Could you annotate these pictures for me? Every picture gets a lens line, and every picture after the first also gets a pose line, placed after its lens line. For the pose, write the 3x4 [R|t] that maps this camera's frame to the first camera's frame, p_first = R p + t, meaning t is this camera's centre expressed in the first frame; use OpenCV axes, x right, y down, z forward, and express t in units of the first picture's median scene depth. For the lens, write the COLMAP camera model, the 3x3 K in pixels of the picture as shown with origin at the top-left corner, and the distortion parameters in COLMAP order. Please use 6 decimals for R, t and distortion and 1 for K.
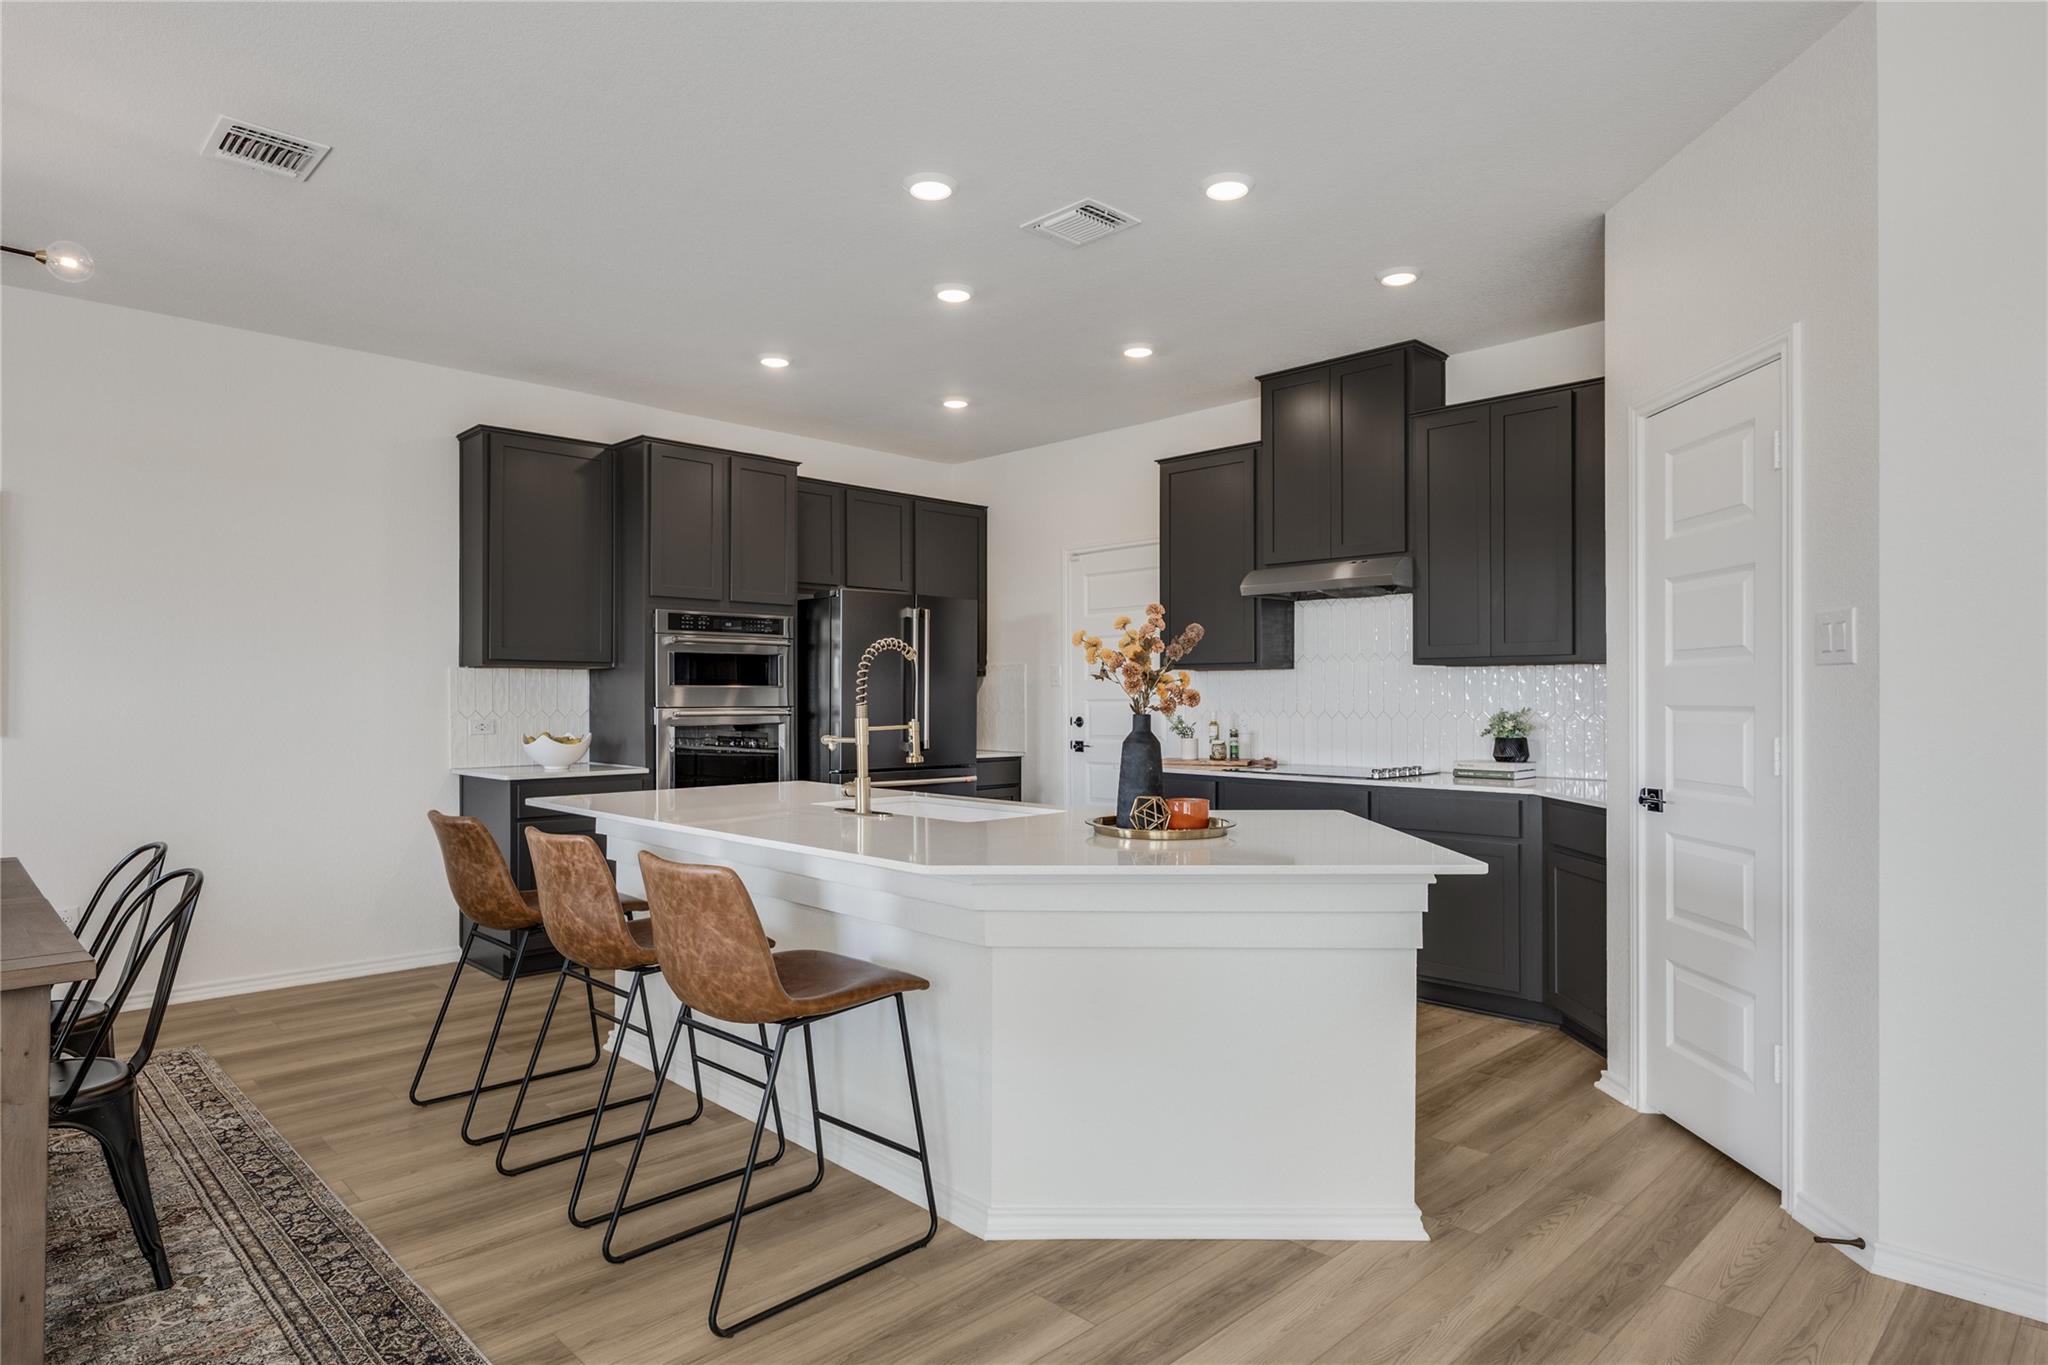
lens RADIAL K [[1149.6, 0, 1024.0], [0, 1149.6, 682.5], [0, 0, 1]] dist [-0.001023, 0.000168]
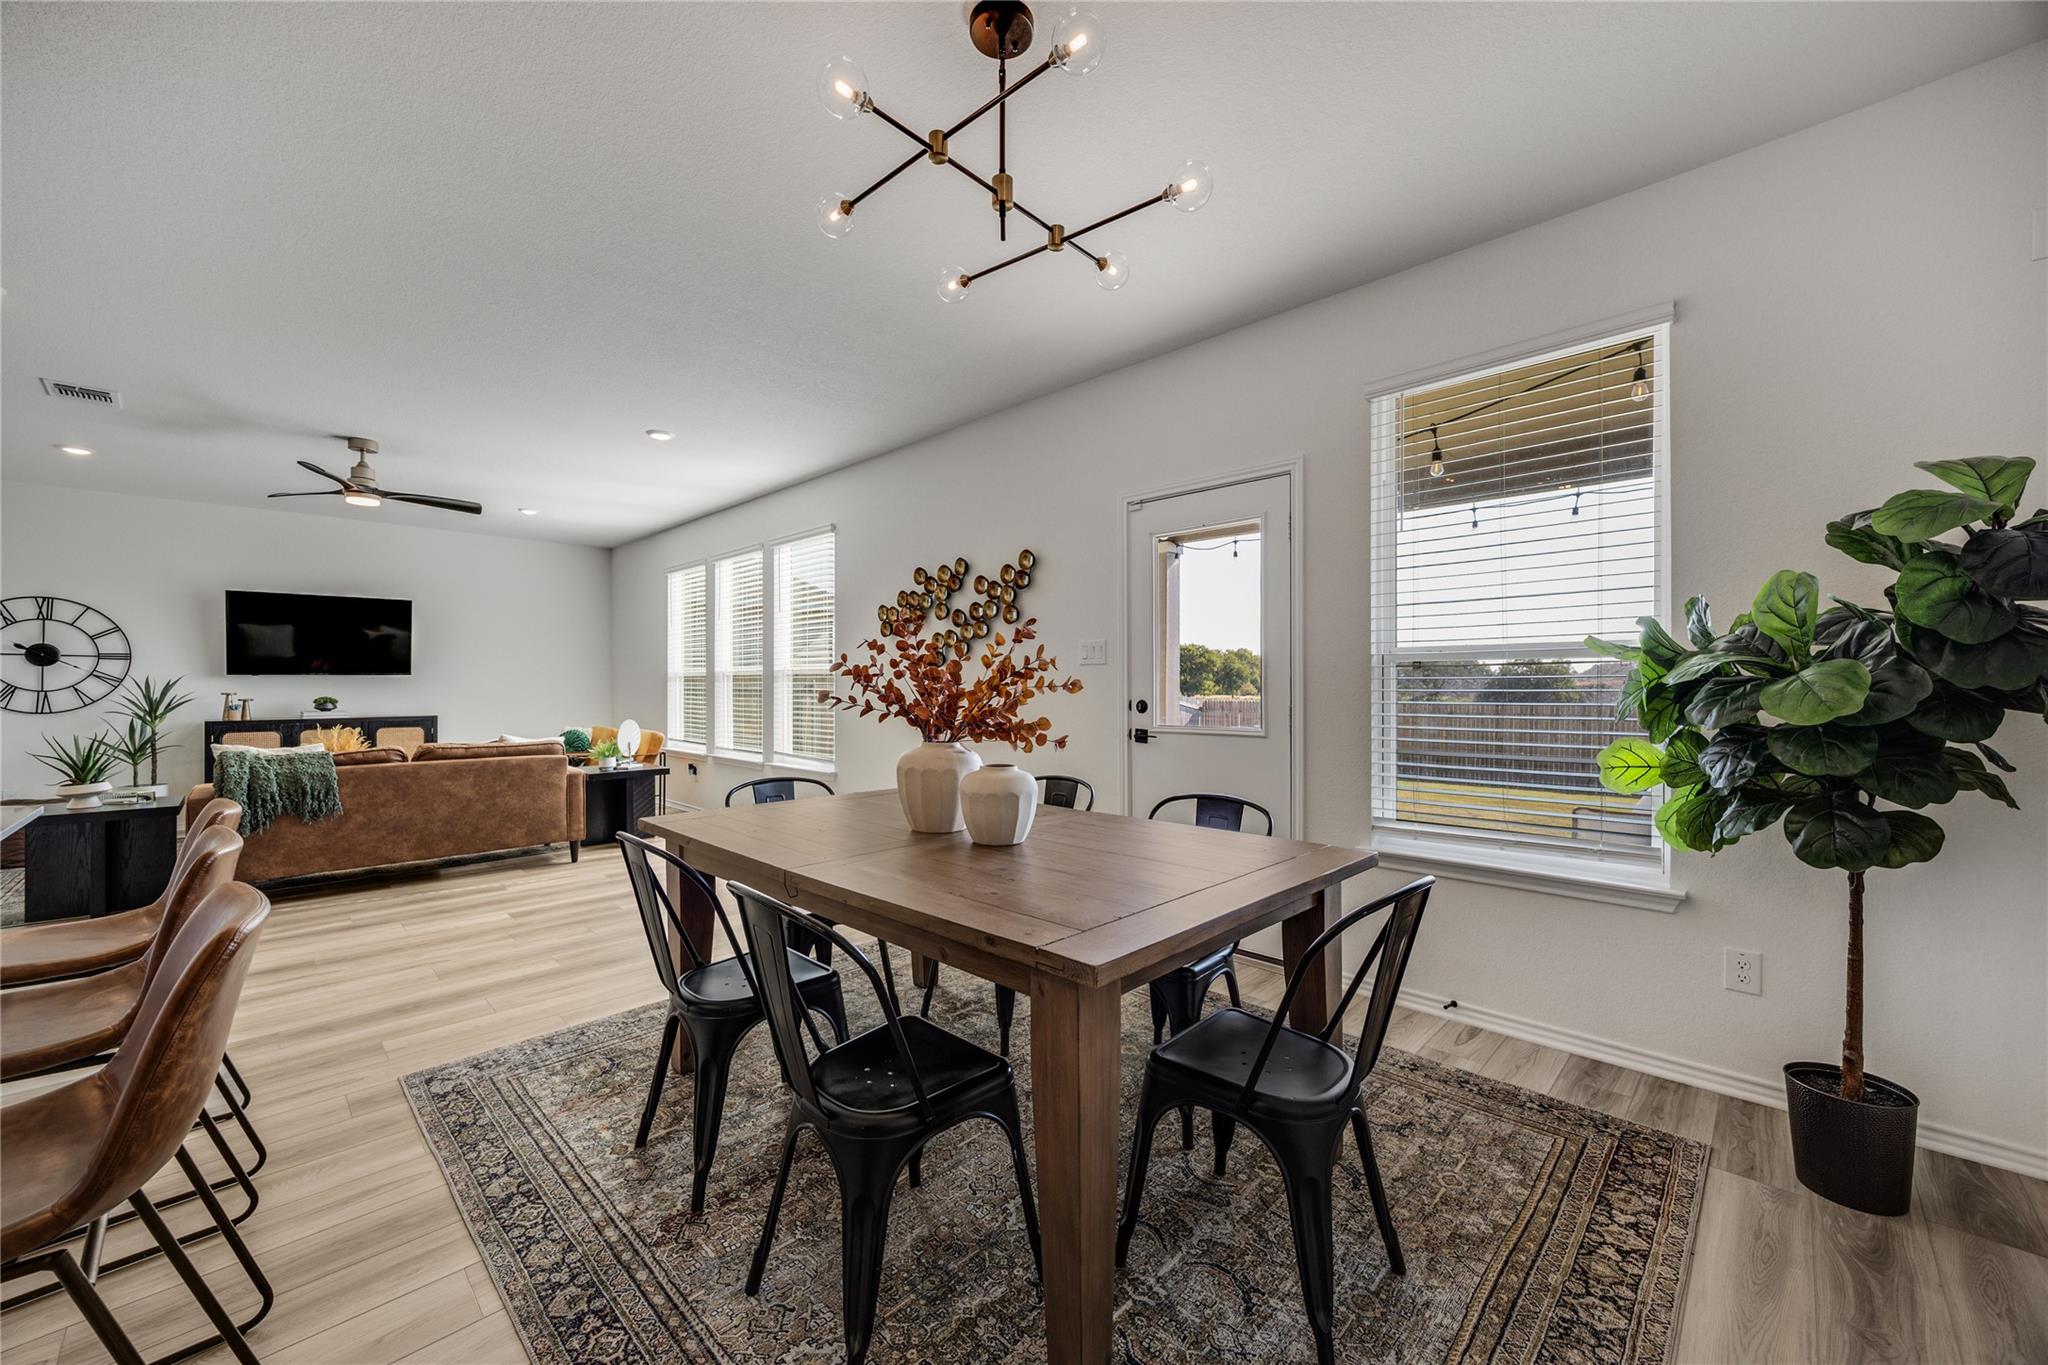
lens RADIAL K [[782.3, 0, 1021.3], [0, 782.3, 685.5], [0, 0, 1]] dist [0.000209, -0.000205]
pose [[-0.999839, 0.003920, -0.017500, -0.915037], [0.004082, 0.999949, -0.009240, 0.029222], [0.017463, -0.009310, -0.999804, 1.483862]]
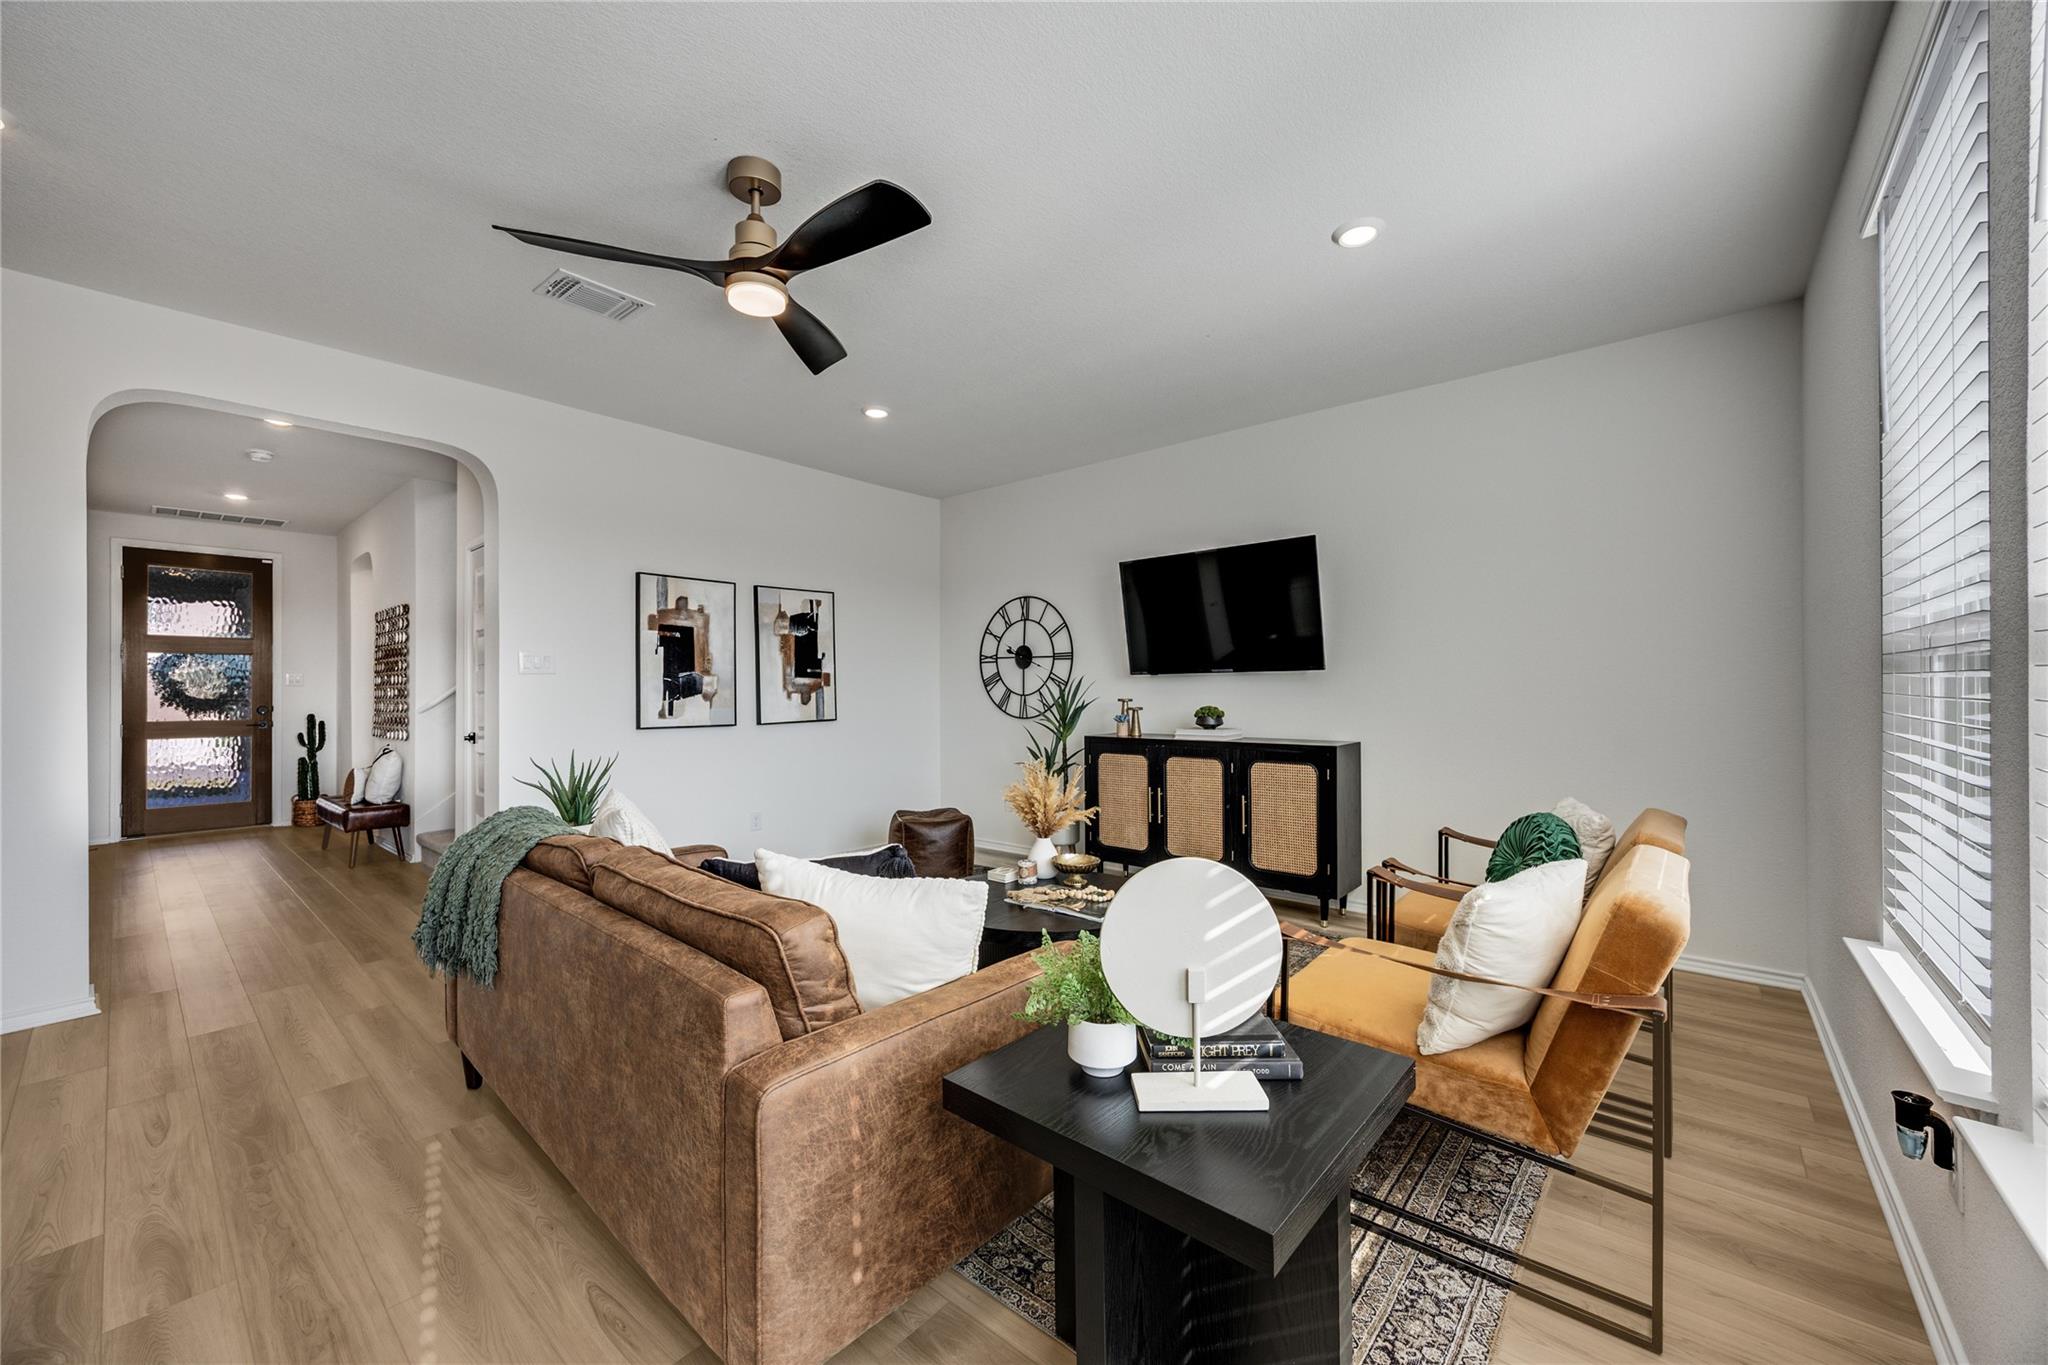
lens RADIAL K [[775.3, 0, 1022.4], [0, 775.3, 687.4], [0, 0, 1]] dist [-0.000731, -0.000026]
pose [[-0.084851, 0.006376, 0.996373, -0.336914], [-0.007589, 0.999946, -0.007046, 0.009567], [-0.996365, -0.008159, -0.084798, -0.407950]]
